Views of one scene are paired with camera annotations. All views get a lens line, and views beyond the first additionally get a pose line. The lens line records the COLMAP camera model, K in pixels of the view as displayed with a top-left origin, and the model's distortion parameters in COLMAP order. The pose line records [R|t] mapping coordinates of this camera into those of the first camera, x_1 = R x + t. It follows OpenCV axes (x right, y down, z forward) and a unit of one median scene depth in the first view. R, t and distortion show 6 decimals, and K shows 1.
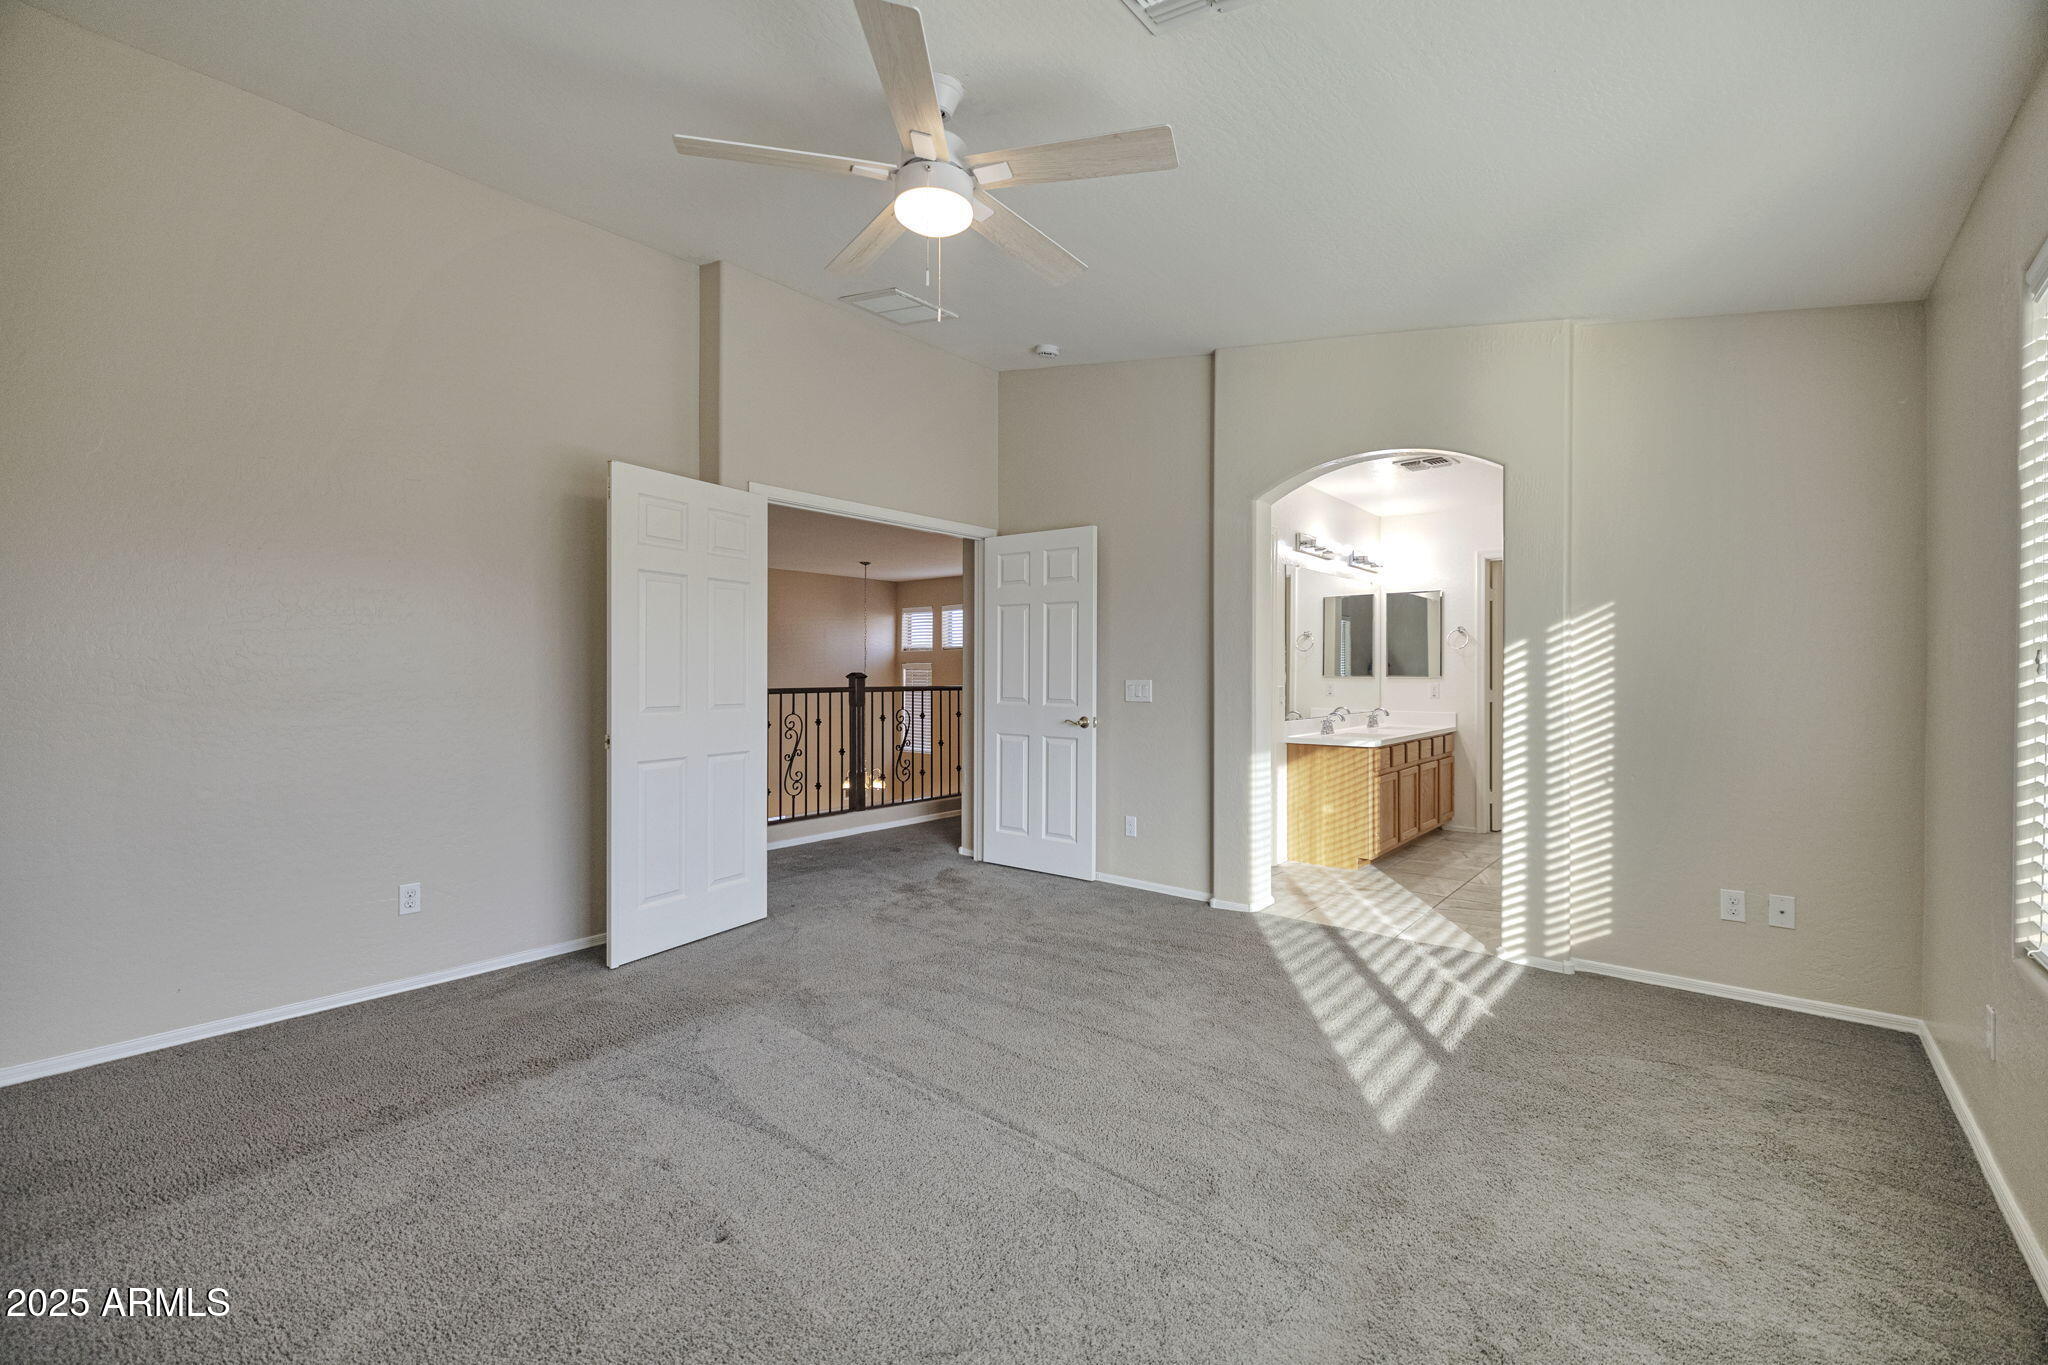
lens RADIAL K [[856.8, 0, 1019.8], [0, 856.8, 672.2], [0, 0, 1]] dist [-0.000444, -0.000042]
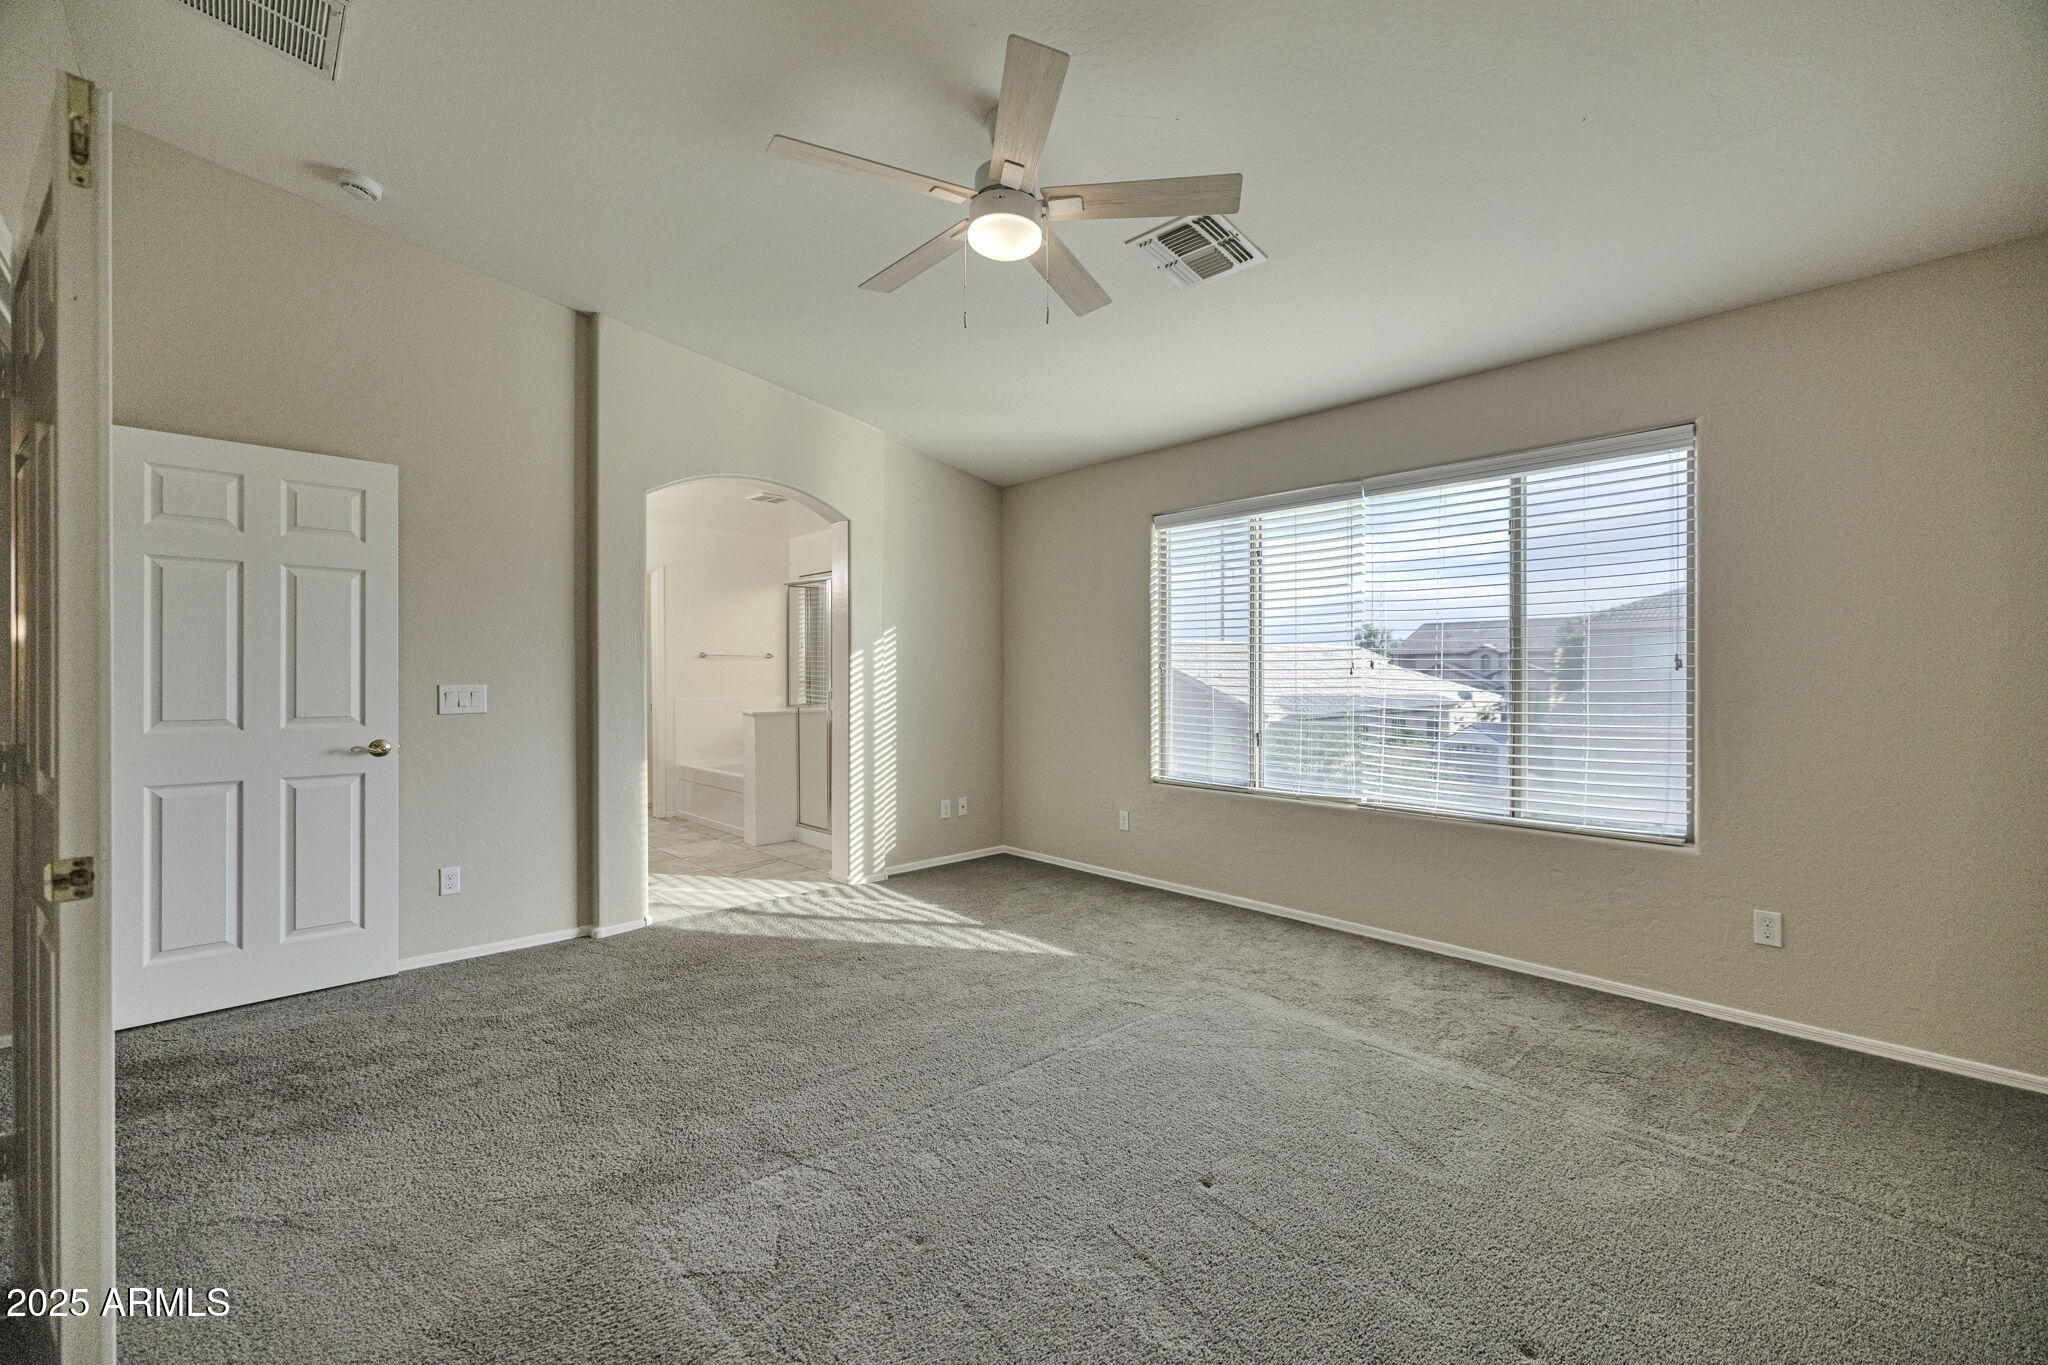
lens RADIAL K [[881.9, 0, 1026.7], [0, 881.9, 674.7], [0, 0, 1]] dist [-0.000847, -0.000067]
pose [[0.113918, -0.006294, 0.993470, -0.718051], [0.000333, 0.999980, 0.006297, -0.005638], [-0.993490, -0.000387, 0.113918, 0.515137]]
